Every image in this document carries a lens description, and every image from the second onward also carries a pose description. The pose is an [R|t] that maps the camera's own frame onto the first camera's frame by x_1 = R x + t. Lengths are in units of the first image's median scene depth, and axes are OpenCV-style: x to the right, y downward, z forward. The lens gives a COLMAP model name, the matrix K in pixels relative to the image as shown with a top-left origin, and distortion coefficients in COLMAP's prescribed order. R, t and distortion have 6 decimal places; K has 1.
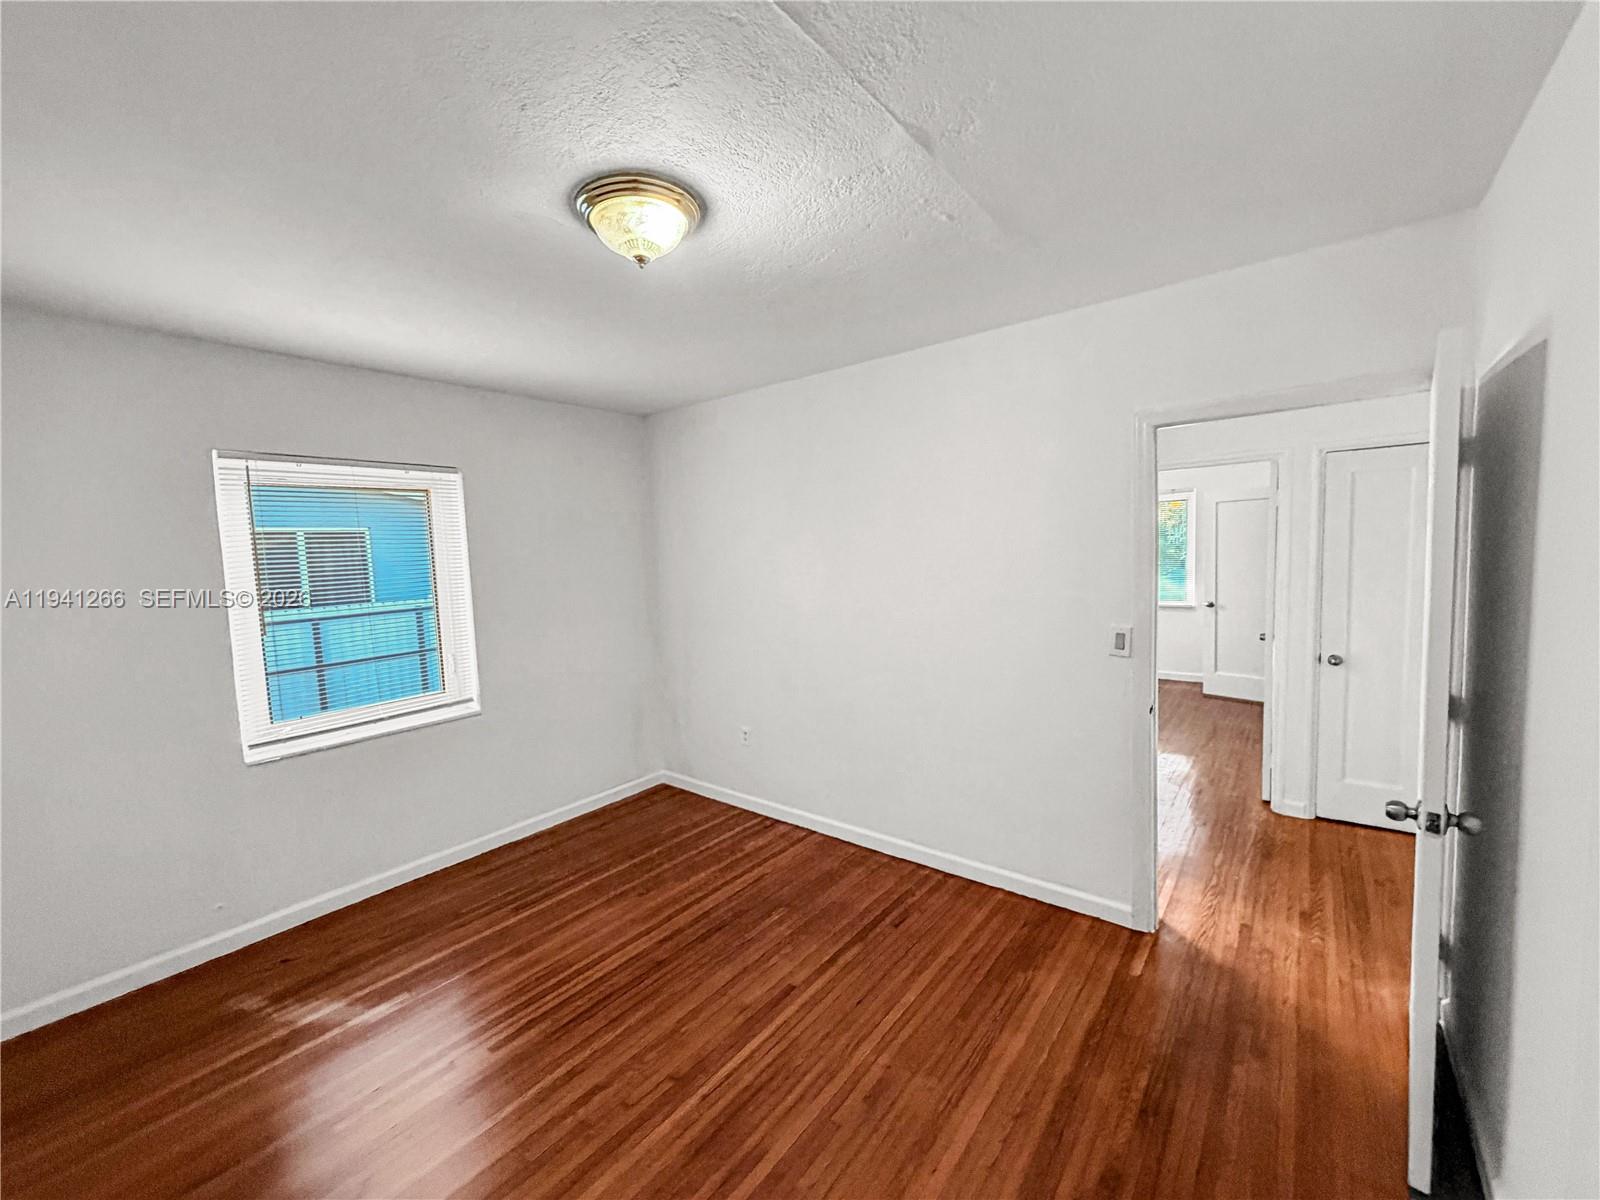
lens RADIAL K [[637.8, 0, 793.0], [0, 637.8, 600.7], [0, 0, 1]] dist [0.001971, 0.000514]
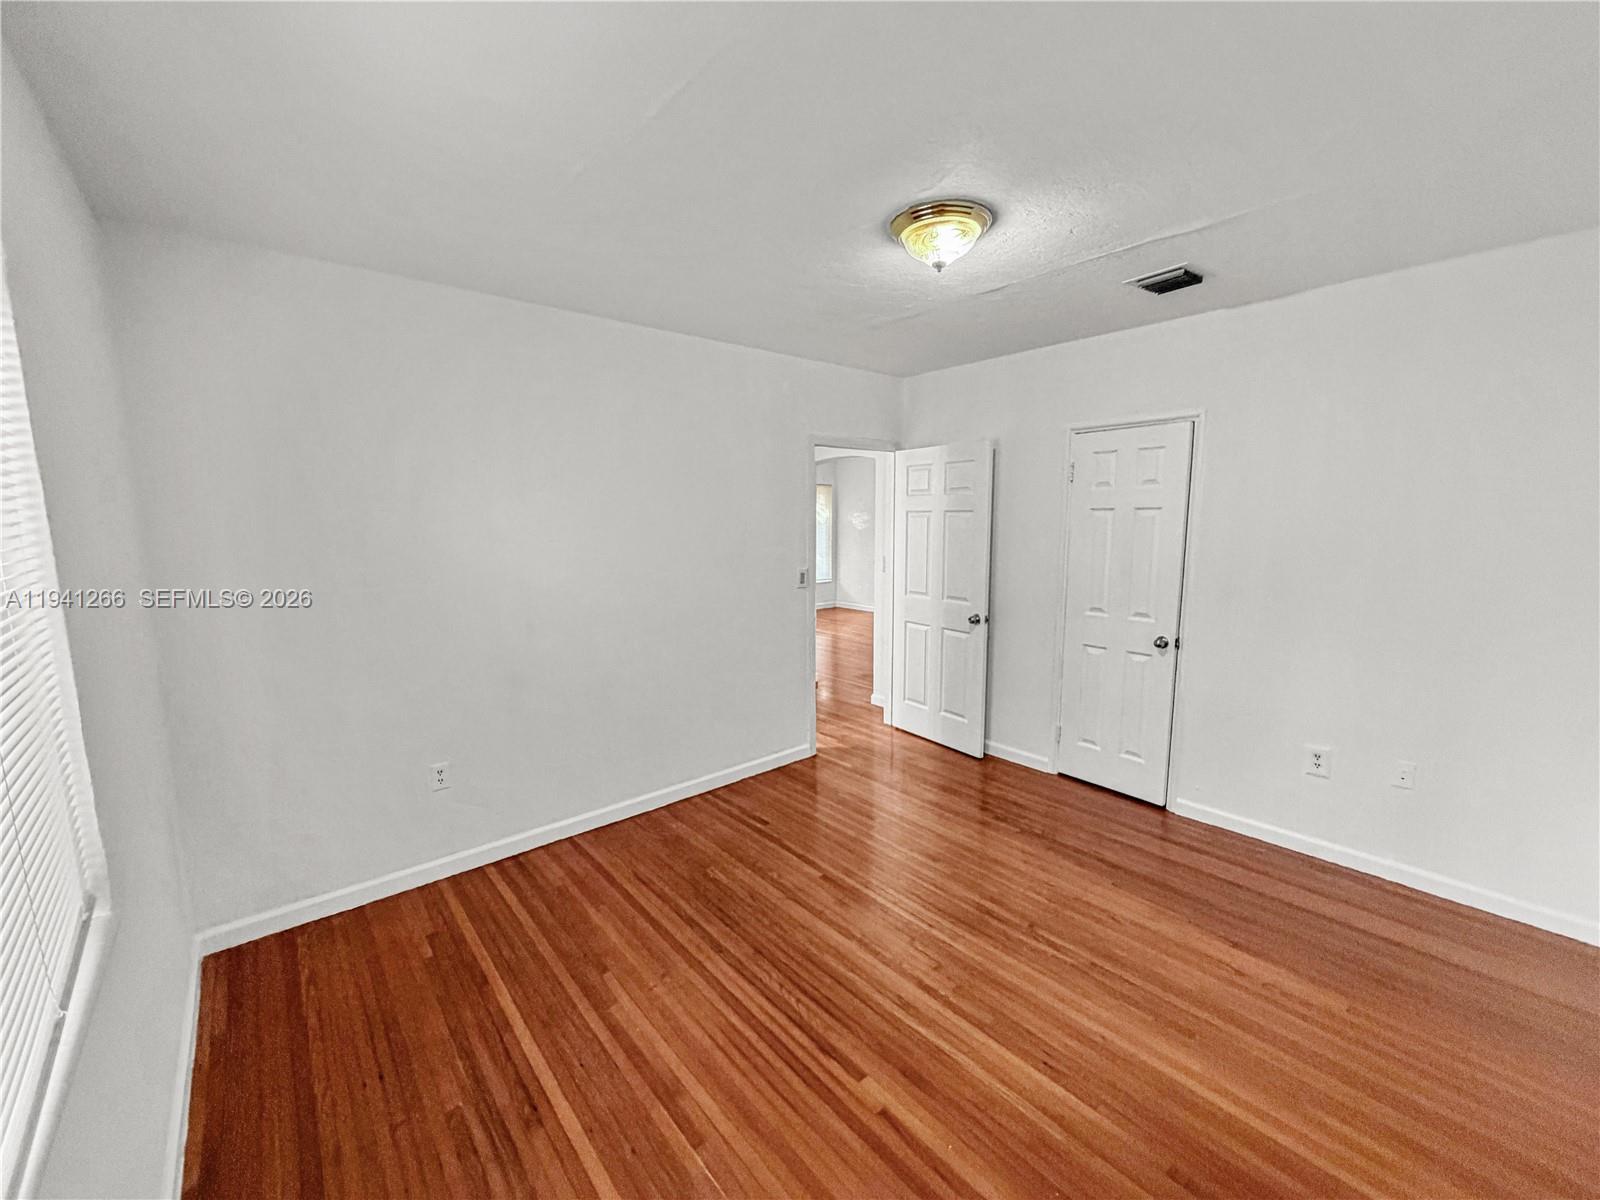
lens RADIAL K [[637.8, 0, 793.0], [0, 637.8, 600.7], [0, 0, 1]] dist [0.001971, 0.000514]
pose [[0.185280, -0.094256, 0.978155, -0.981981], [0.078053, 0.993656, 0.080965, -0.009711], [-0.979581, 0.061347, 0.191461, 0.687956]]
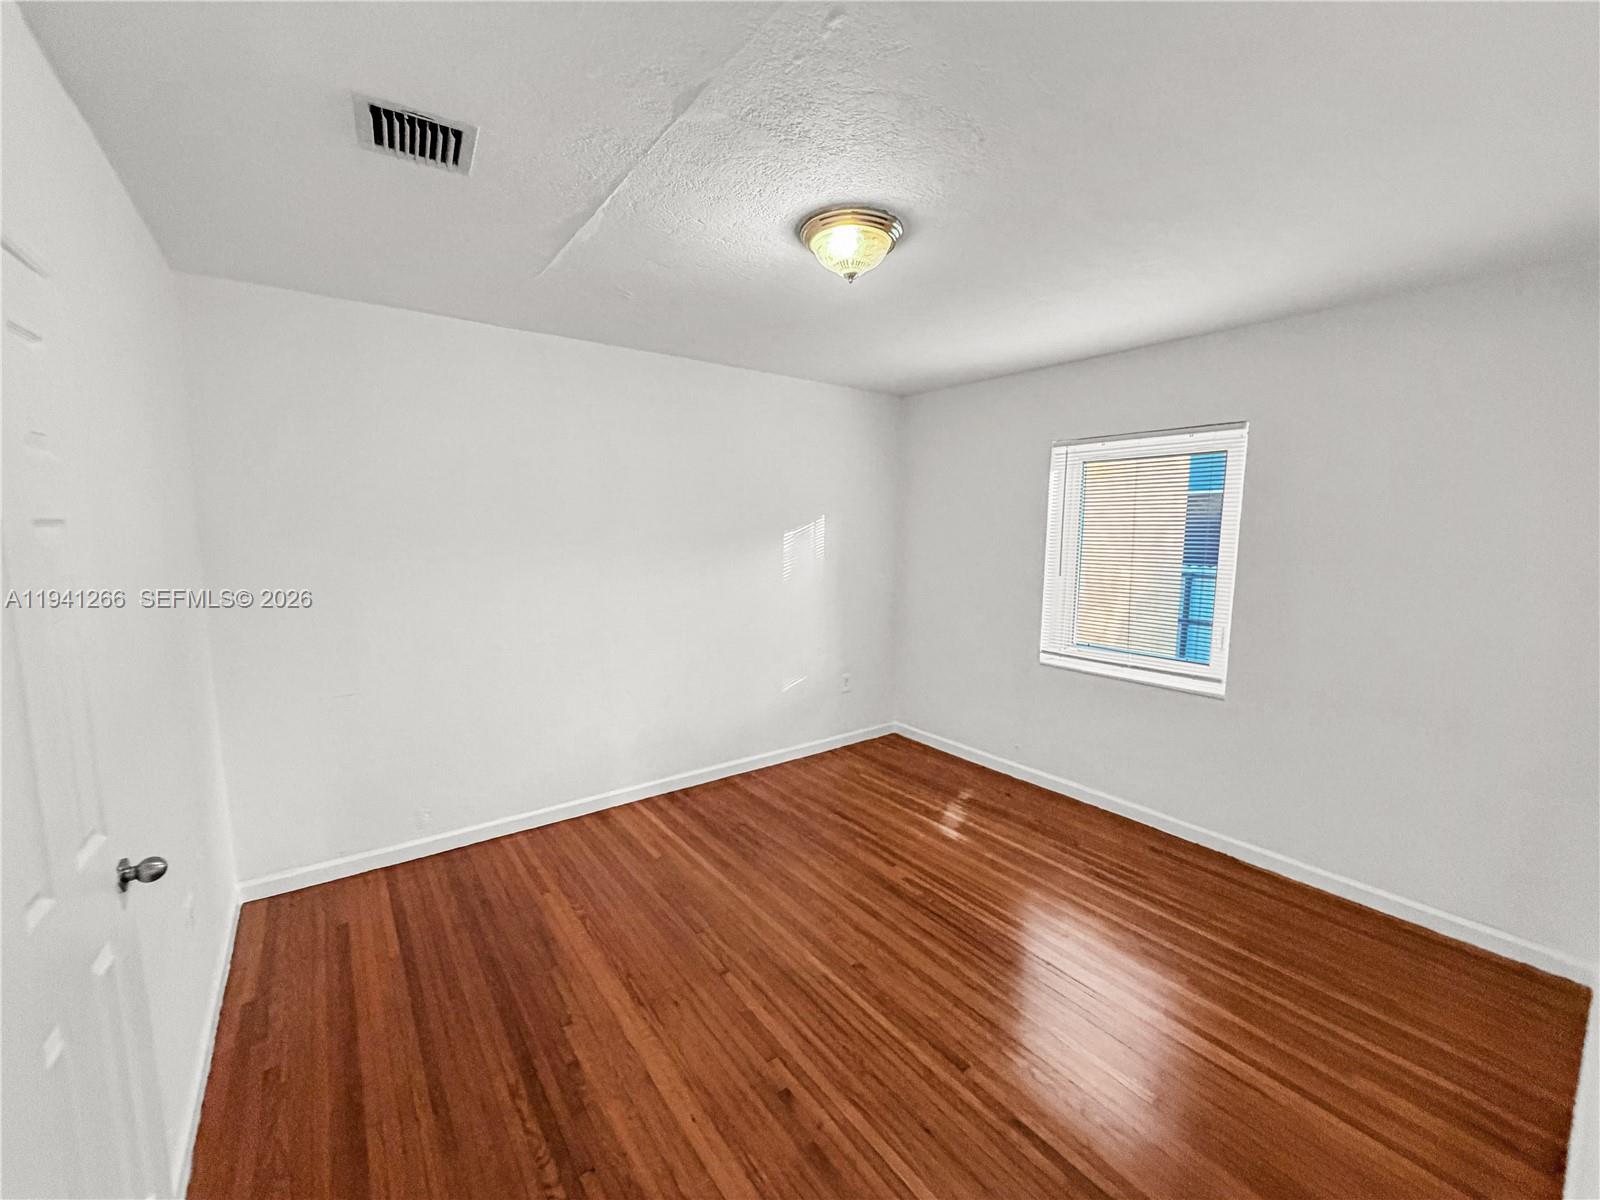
lens RADIAL K [[637.8, 0, 793.0], [0, 637.8, 600.7], [0, 0, 1]] dist [0.001971, 0.000514]
pose [[-0.253569, 0.149369, -0.955715, 0.642087], [-0.073860, 0.982132, 0.173095, -0.088890], [0.964493, 0.114481, -0.238006, 0.792068]]
